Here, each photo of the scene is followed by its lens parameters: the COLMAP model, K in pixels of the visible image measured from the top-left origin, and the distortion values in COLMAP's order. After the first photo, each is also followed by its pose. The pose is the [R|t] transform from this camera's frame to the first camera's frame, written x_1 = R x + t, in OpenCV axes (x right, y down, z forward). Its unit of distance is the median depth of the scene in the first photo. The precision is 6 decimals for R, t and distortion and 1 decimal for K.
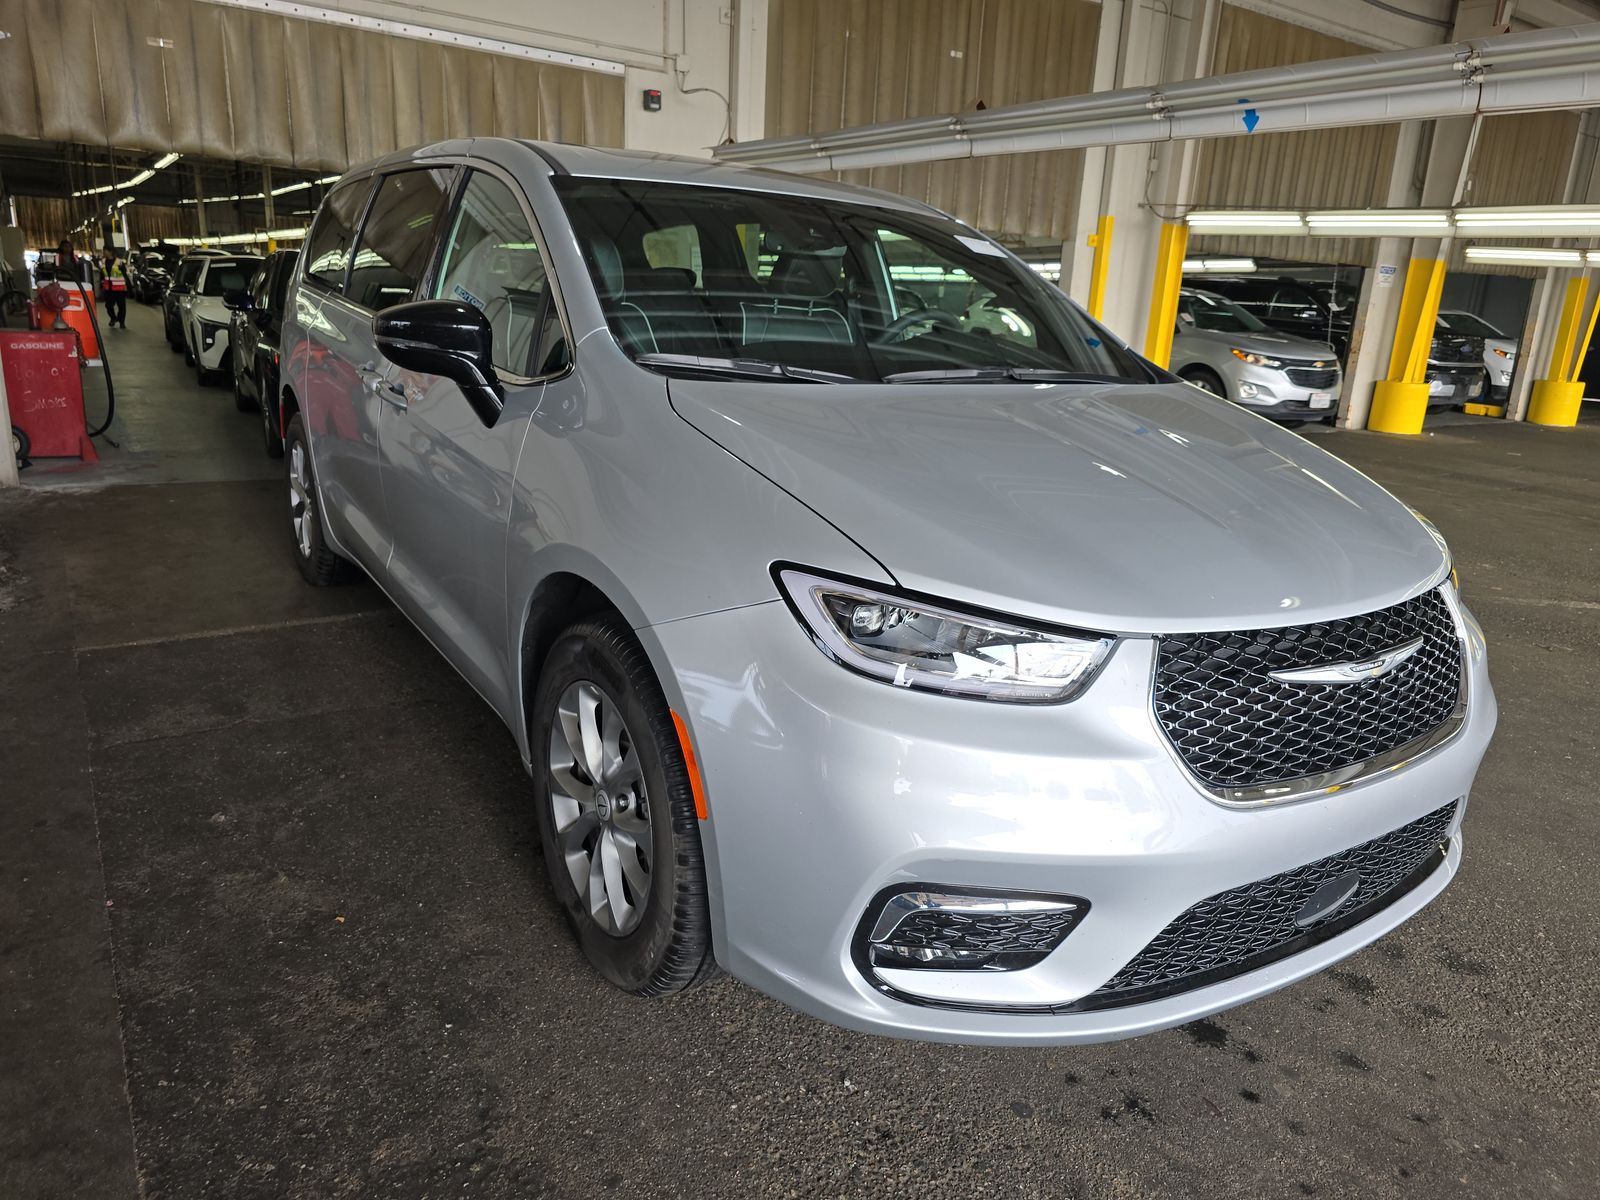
lens RADIAL K [[1073.7, 0, 808.8], [0, 1073.7, 597.7], [0, 0, 1]] dist [0.034578, -0.031087]
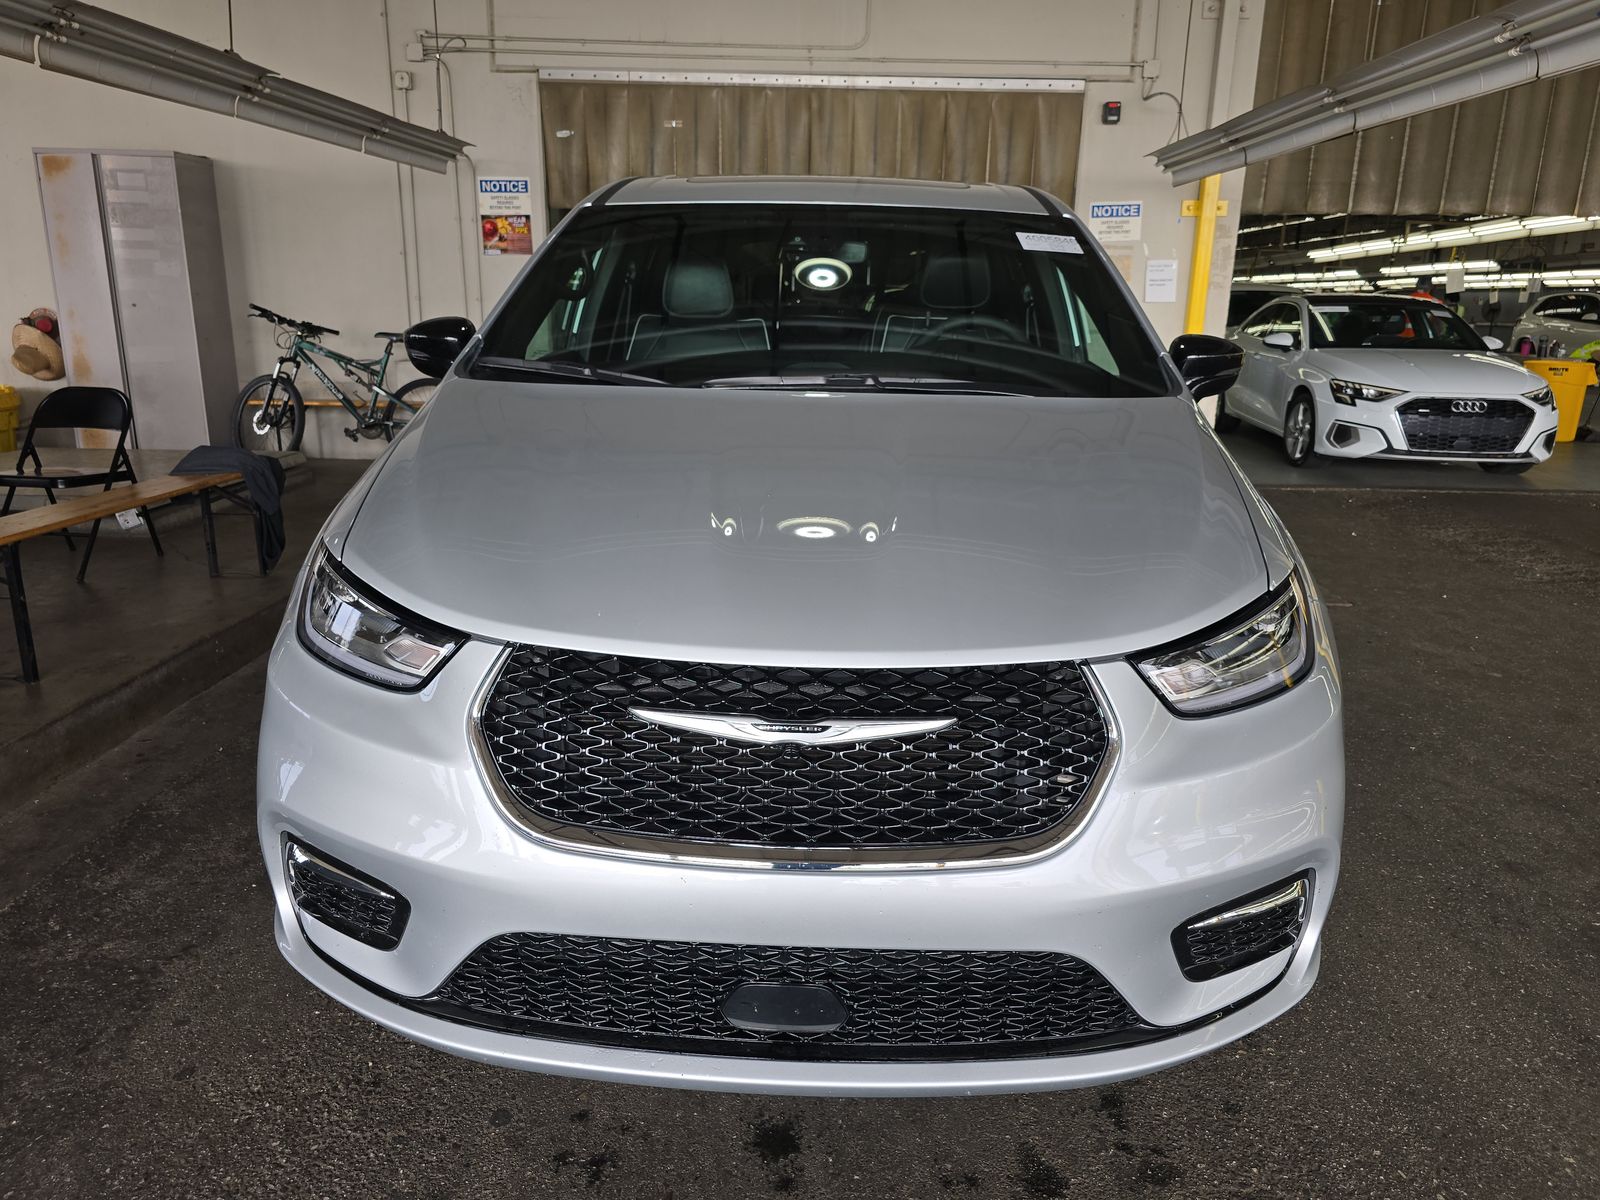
lens RADIAL K [[1073.7, 0, 808.6], [0, 1073.7, 598.3], [0, 0, 1]] dist [0.034578, -0.031087]
pose [[0.816043, 0.119100, -0.565587, 0.269148], [-0.132801, 0.990996, 0.017072, -0.013832], [0.562527, 0.061179, 0.824512, 0.092623]]
